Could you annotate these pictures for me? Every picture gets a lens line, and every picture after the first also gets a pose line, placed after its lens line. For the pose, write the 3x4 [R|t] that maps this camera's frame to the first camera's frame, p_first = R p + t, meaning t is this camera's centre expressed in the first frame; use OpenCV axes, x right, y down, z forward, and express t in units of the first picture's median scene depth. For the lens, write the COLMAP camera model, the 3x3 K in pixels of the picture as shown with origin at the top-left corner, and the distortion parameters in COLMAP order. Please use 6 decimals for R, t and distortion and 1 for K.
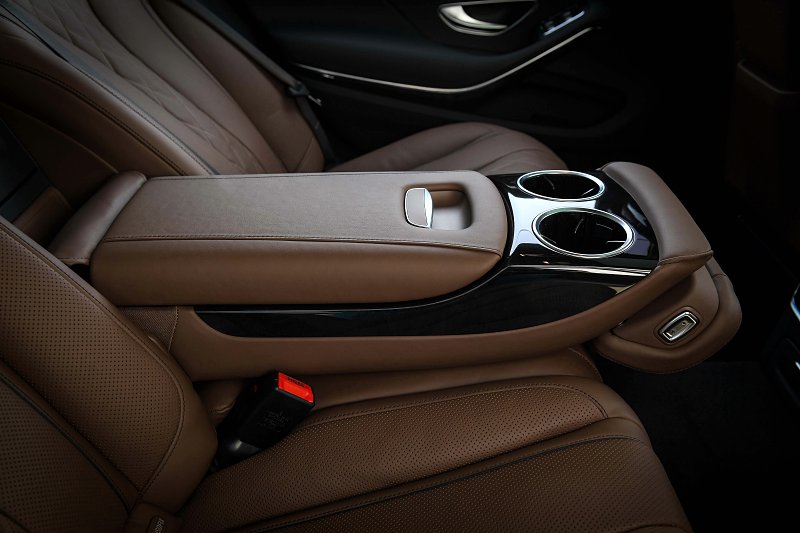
lens RADIAL K [[766.8, 0, 400.0], [0, 766.8, 266.5], [0, 0, 1]] dist [0.064956, 0.015508]
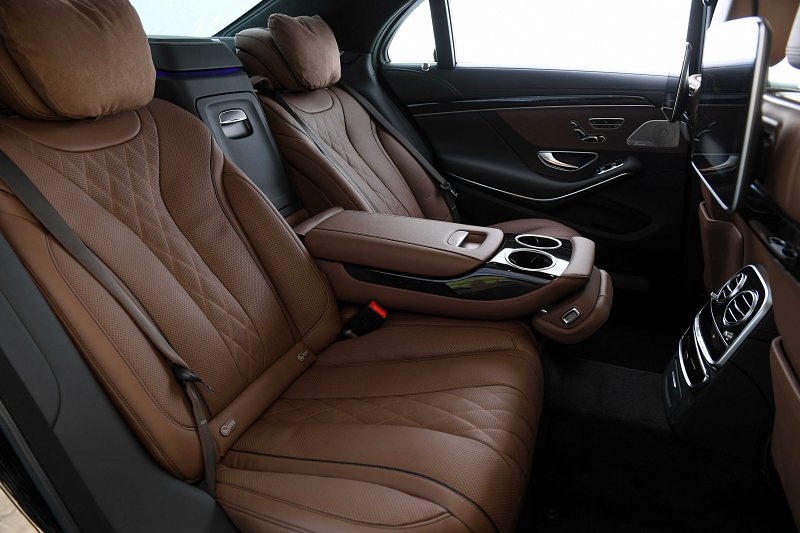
lens RADIAL K [[620.6, 0, 400.0], [0, 620.6, 266.5], [0, 0, 1]] dist [-0.000442, -0.000923]
pose [[0.926813, 0.163035, -0.338285, 0.429957], [-0.210548, 0.971530, -0.108621, 0.196645], [0.310945, 0.171896, 0.934754, -0.530203]]
